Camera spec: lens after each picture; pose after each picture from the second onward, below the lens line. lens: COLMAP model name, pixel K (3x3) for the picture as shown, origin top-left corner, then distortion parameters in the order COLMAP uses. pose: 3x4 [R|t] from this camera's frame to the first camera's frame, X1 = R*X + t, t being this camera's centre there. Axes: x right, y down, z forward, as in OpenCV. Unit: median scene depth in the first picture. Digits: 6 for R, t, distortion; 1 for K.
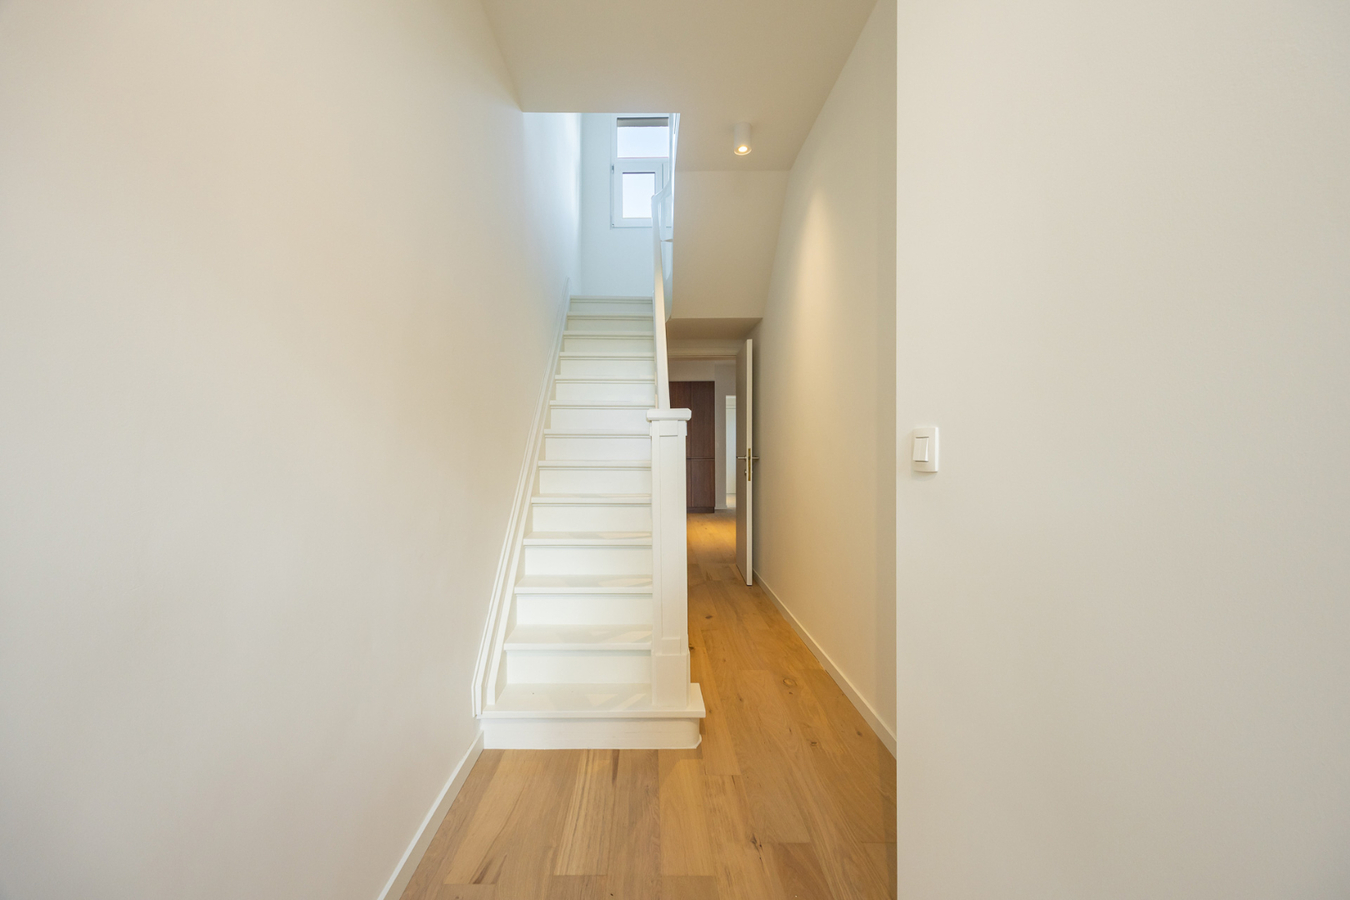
lens RADIAL K [[563.1, 0, 672.2], [0, 563.1, 451.0], [0, 0, 1]] dist [-0.002250, -0.000157]
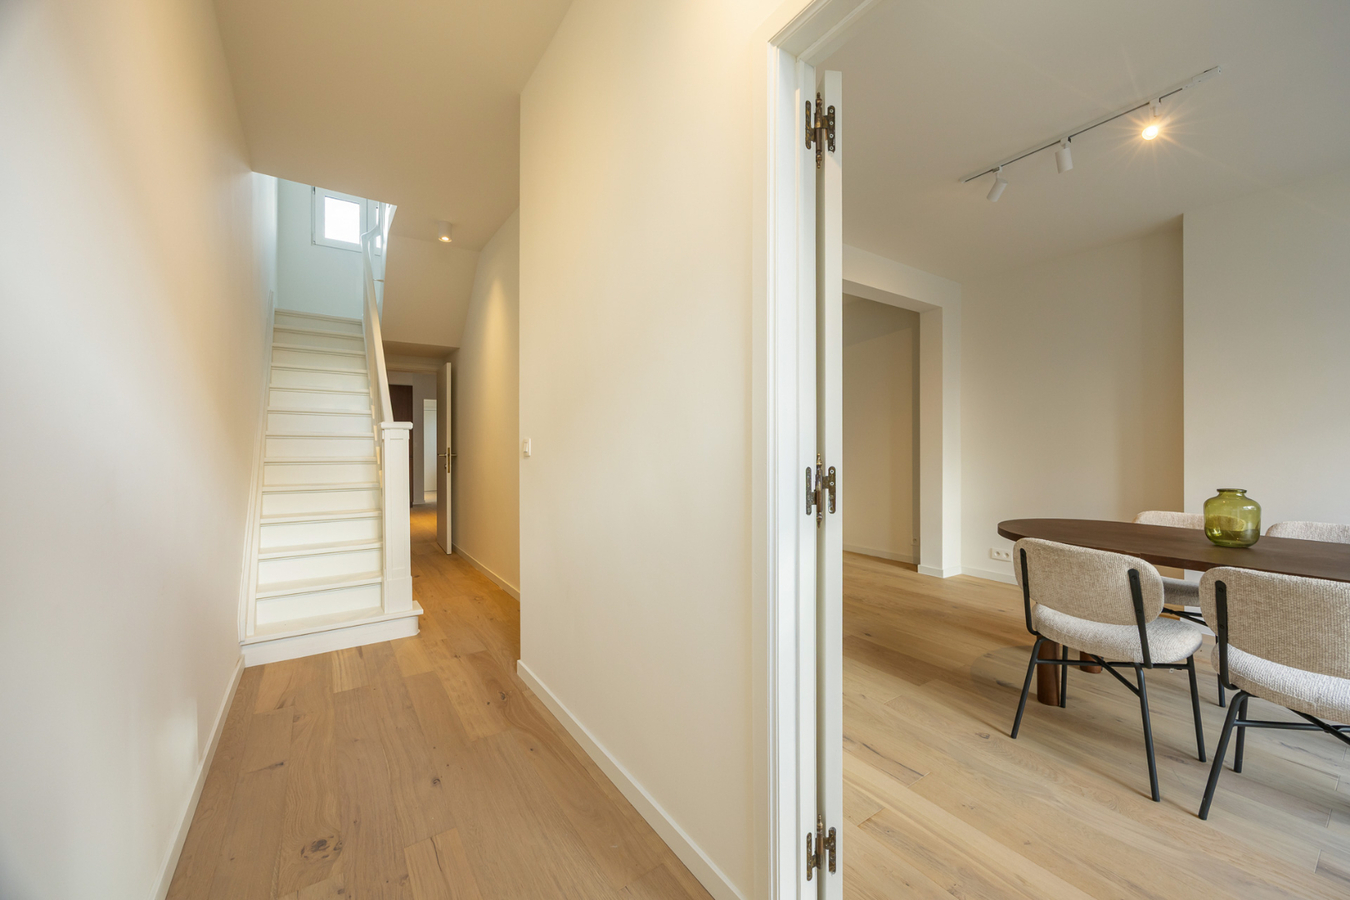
lens RADIAL K [[563.1, 0, 672.2], [0, 563.1, 451.0], [0, 0, 1]] dist [-0.002250, -0.000157]
pose [[0.867609, -0.002469, 0.497241, -0.086207], [0.002593, 0.999997, 0.000440, 0.005336], [-0.497240, 0.000907, 0.867612, -0.531954]]
